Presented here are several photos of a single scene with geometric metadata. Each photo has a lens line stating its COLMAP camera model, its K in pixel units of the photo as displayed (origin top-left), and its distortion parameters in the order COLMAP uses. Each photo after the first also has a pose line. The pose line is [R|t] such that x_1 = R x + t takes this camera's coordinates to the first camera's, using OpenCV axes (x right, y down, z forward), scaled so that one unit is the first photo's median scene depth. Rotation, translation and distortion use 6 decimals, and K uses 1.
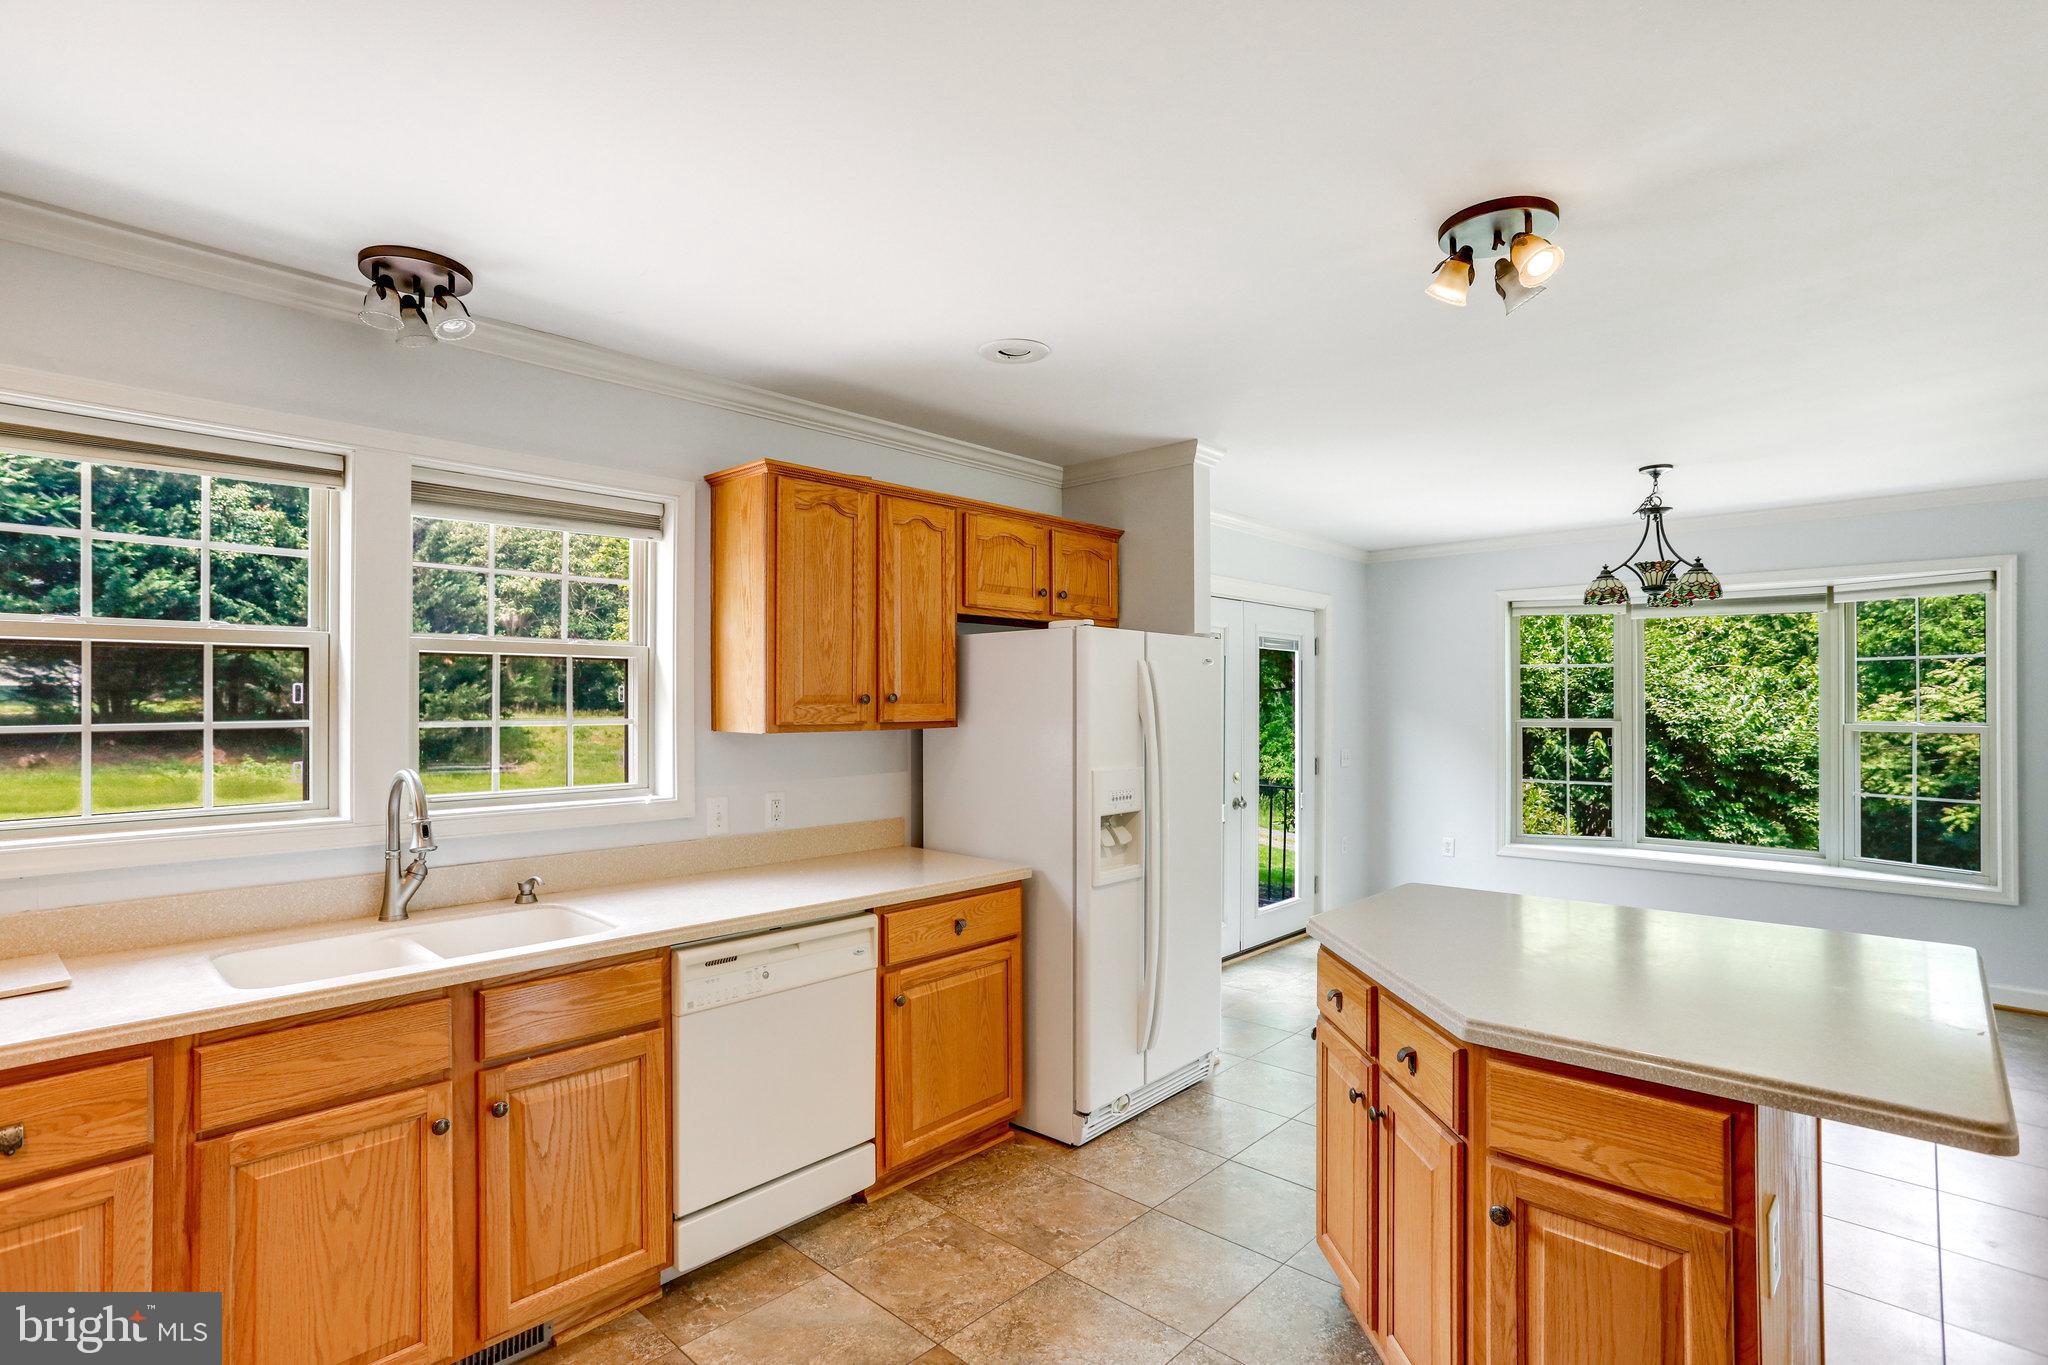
lens RADIAL K [[996.1, 0, 1011.4], [0, 996.1, 686.2], [0, 0, 1]] dist [-0.049446, 0.025372]
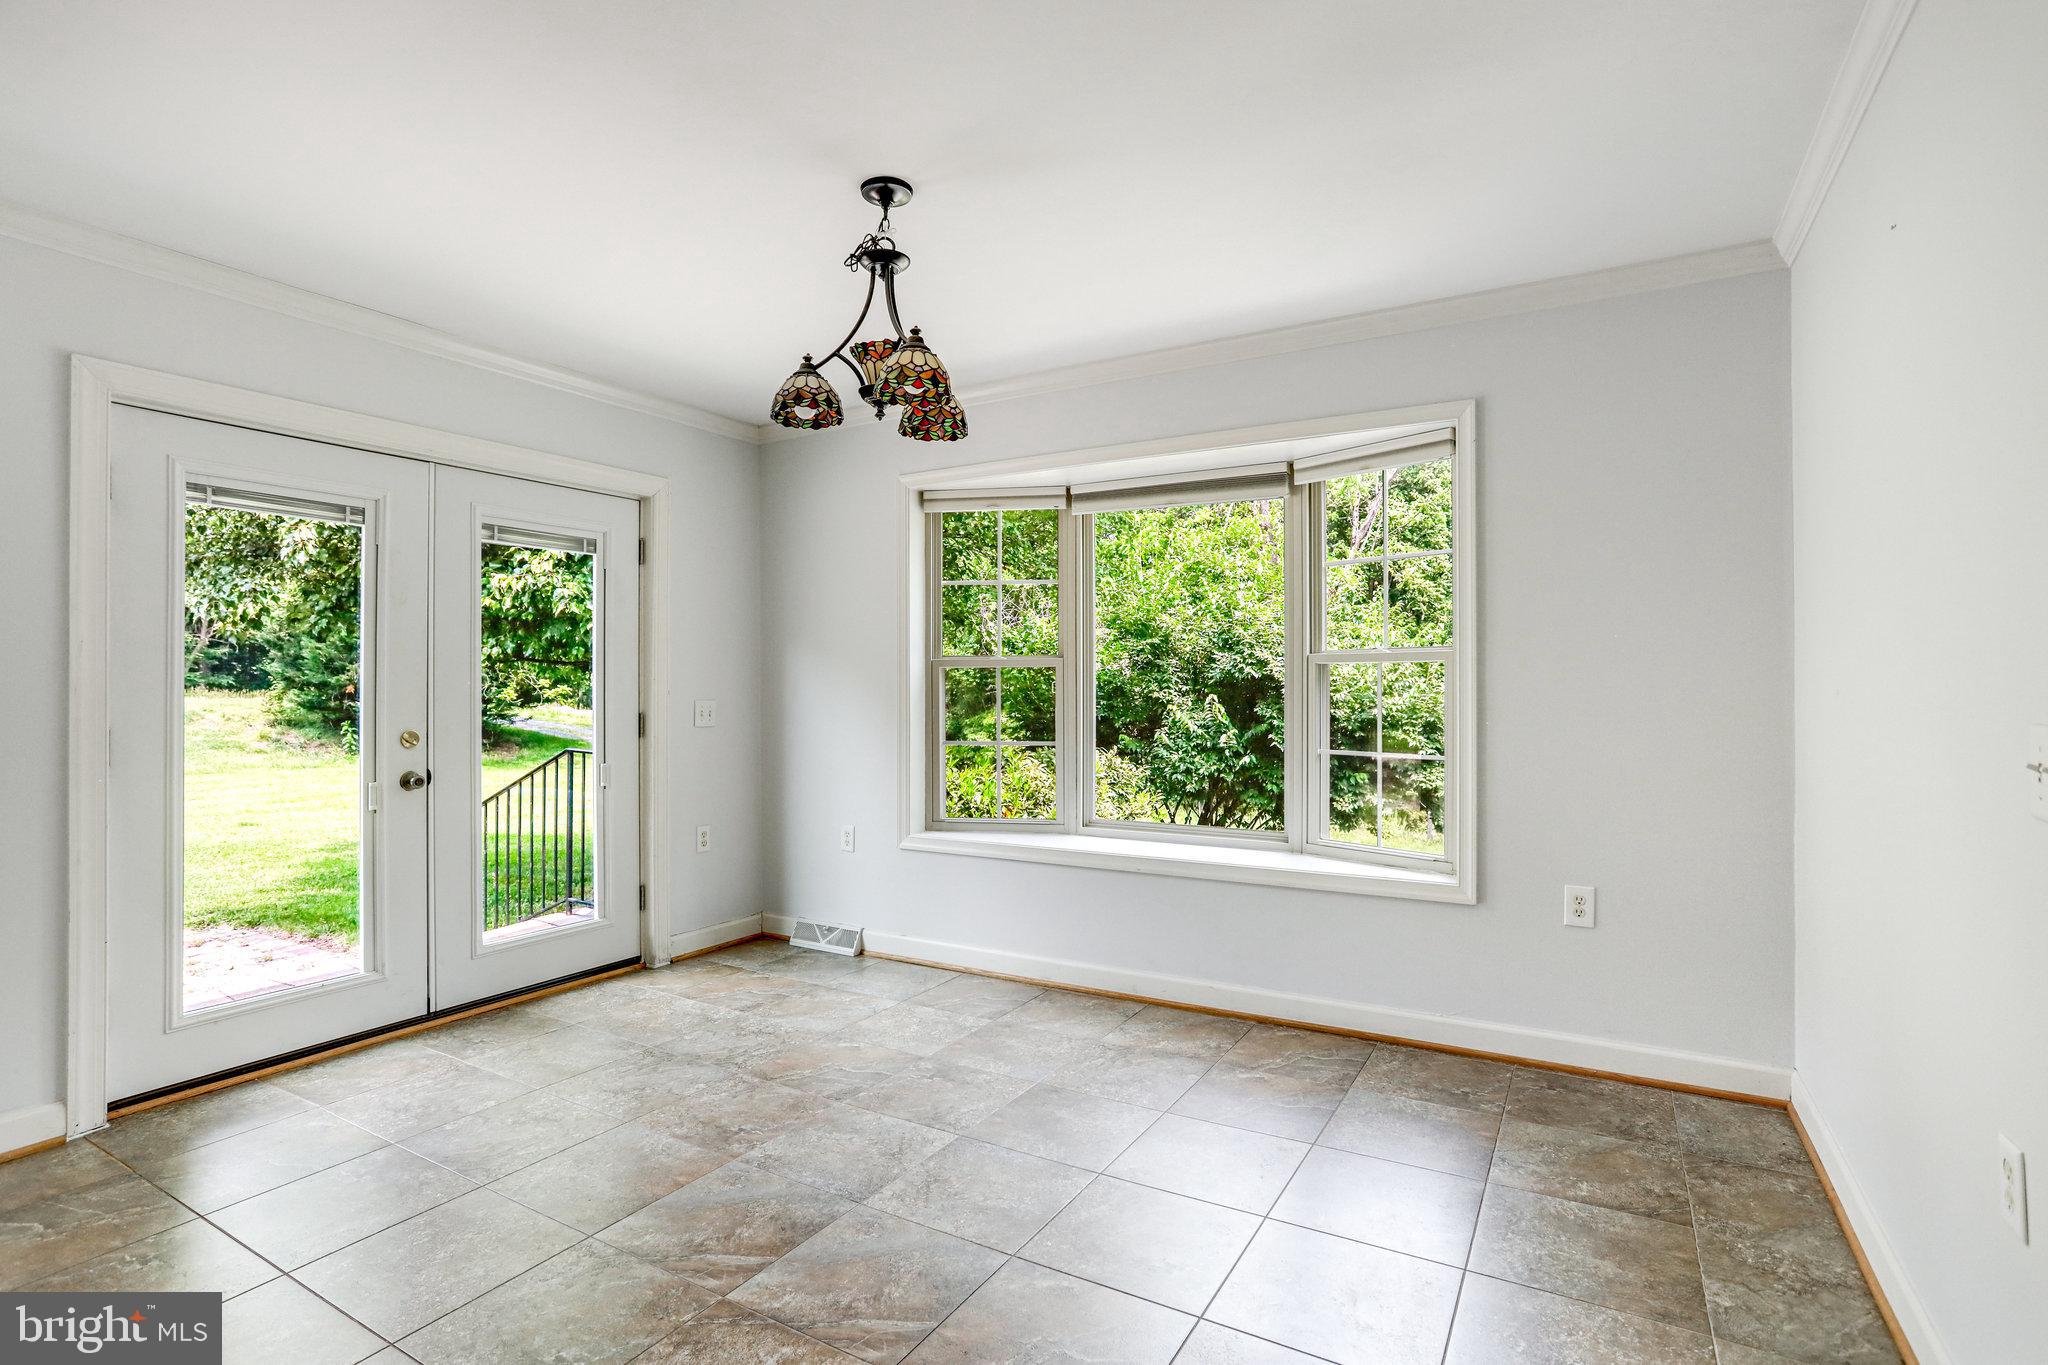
lens RADIAL K [[996.1, 0, 1011.9], [0, 996.1, 673.6], [0, 0, 1]] dist [-0.049446, 0.025372]
pose [[0.978456, -0.001381, 0.206450, 0.469360], [0.000821, 0.999996, 0.002796, 0.048983], [-0.206453, -0.002567, 0.978453, 0.316354]]
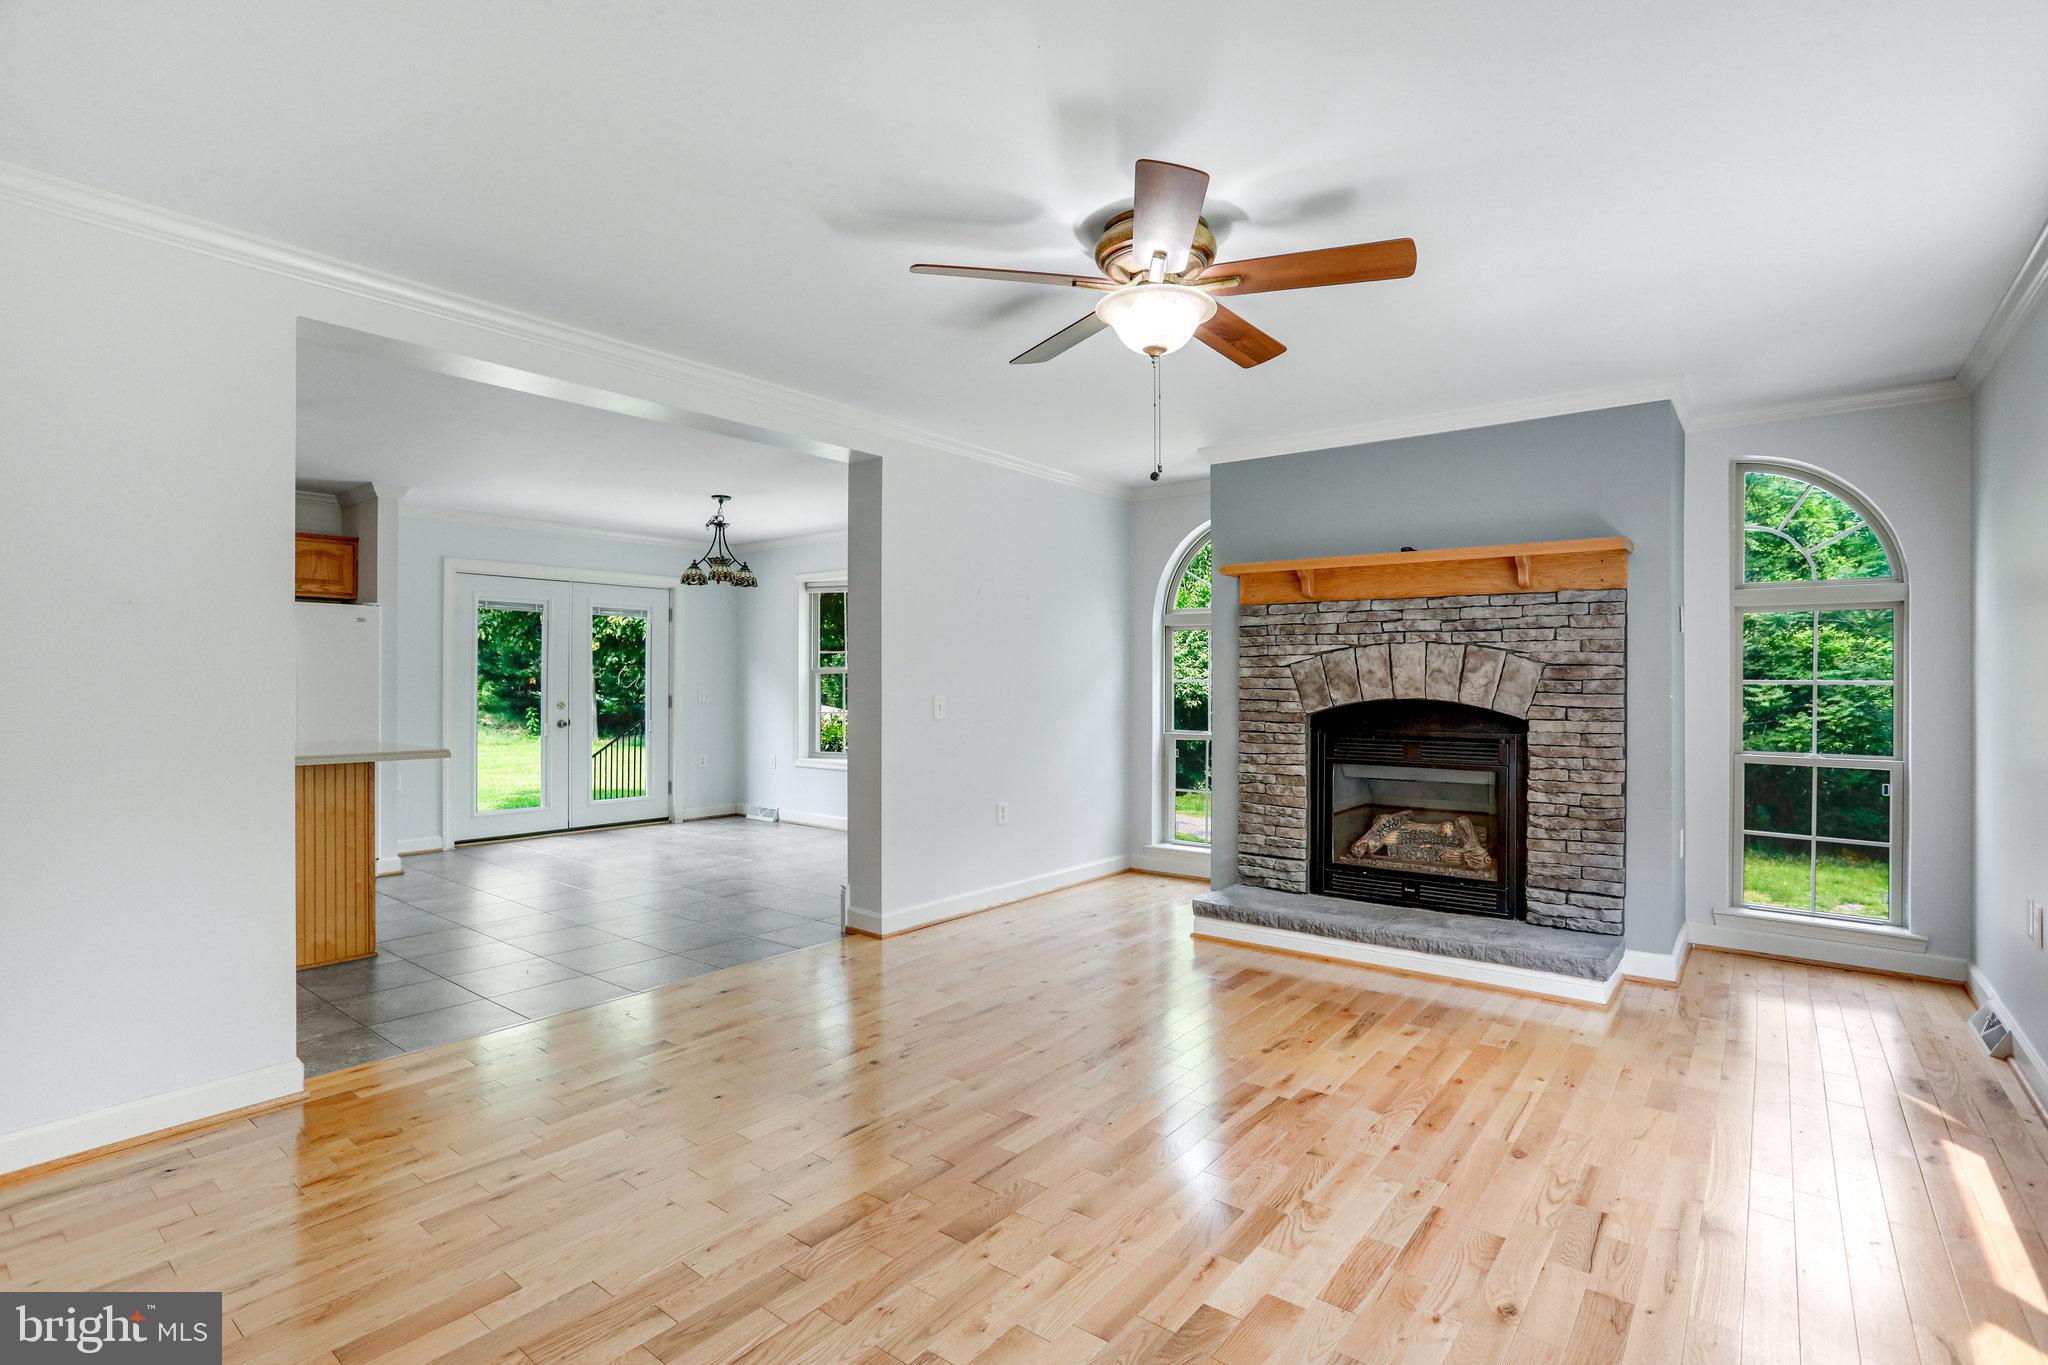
lens RADIAL K [[996.1, 0, 988.8], [0, 996.1, 672.9], [0, 0, 1]] dist [-0.049446, 0.025372]
pose [[0.998878, -0.001471, 0.047344, 0.773141], [0.000994, 0.999948, 0.010103, 0.030393], [-0.047356, -0.010045, 0.998828, -0.447698]]
